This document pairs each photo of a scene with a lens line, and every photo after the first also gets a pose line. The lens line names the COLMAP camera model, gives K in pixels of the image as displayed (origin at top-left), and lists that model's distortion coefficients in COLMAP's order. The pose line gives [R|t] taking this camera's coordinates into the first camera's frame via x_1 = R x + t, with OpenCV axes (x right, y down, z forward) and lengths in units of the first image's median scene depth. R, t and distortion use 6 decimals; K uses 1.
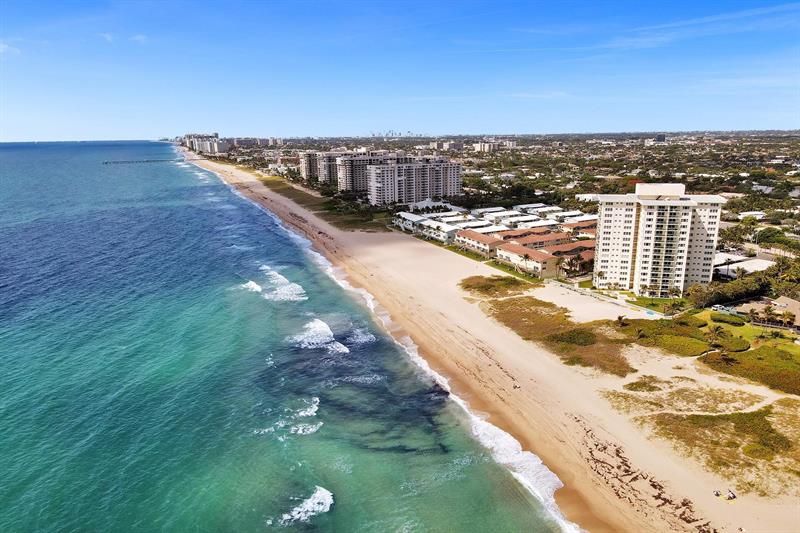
lens RADIAL K [[594.4, 0, 400.0], [0, 594.4, 266.5], [0, 0, 1]] dist [0.005925, 0.004024]
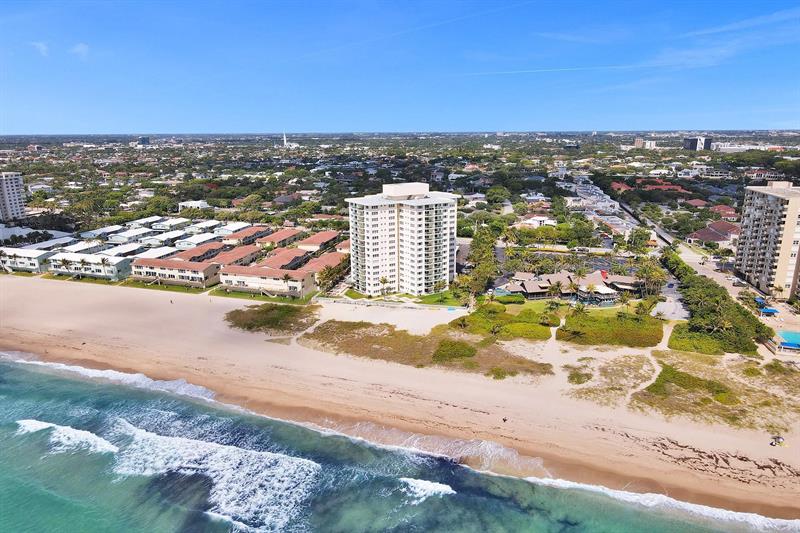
lens RADIAL K [[594.4, 0, 400.0], [0, 594.4, 266.5], [0, 0, 1]] dist [0.005925, 0.004024]
pose [[0.663182, -0.156545, 0.731904, -0.339228], [0.159950, 0.984934, 0.065734, -0.068305], [-0.731167, 0.073475, 0.678230, 0.329275]]
